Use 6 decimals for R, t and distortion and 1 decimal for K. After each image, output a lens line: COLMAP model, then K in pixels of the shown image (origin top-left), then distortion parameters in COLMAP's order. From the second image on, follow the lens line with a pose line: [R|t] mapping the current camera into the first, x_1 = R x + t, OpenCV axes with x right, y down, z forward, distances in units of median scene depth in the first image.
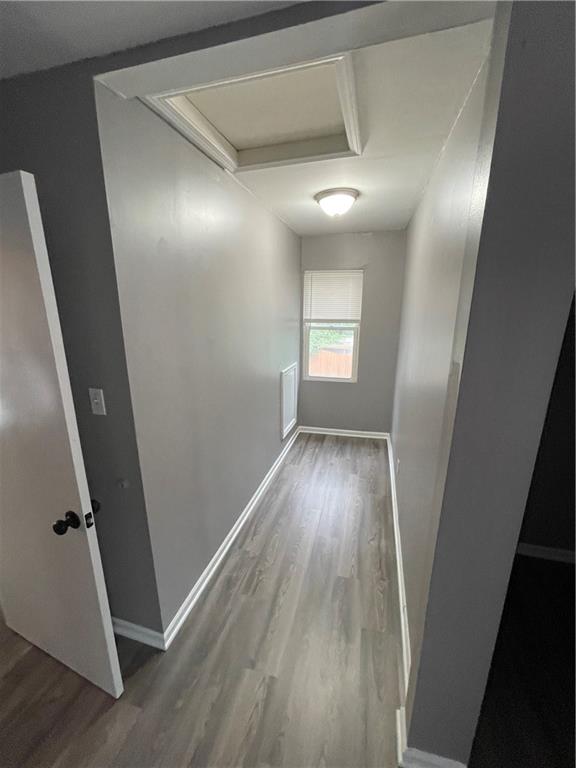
lens RADIAL K [[310.9, 0, 289.6], [0, 310.9, 378.6], [0, 0, 1]] dist [-0.002377, 0.000113]
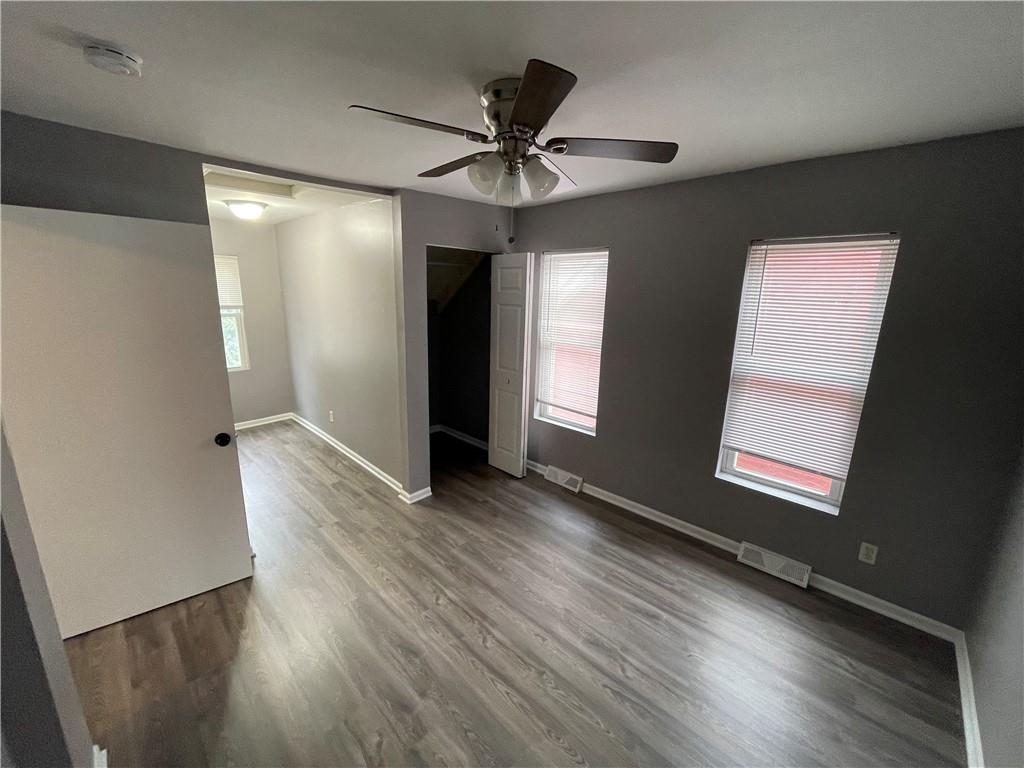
lens RADIAL K [[414.5, 0, 505.9], [0, 414.5, 388.3], [0, 0, 1]] dist [-0.002377, 0.000113]
pose [[0.501174, -0.189257, 0.844397, -0.838173], [0.180734, 0.977164, 0.111744, 0.119096], [-0.846262, 0.096607, 0.523934, -0.622175]]
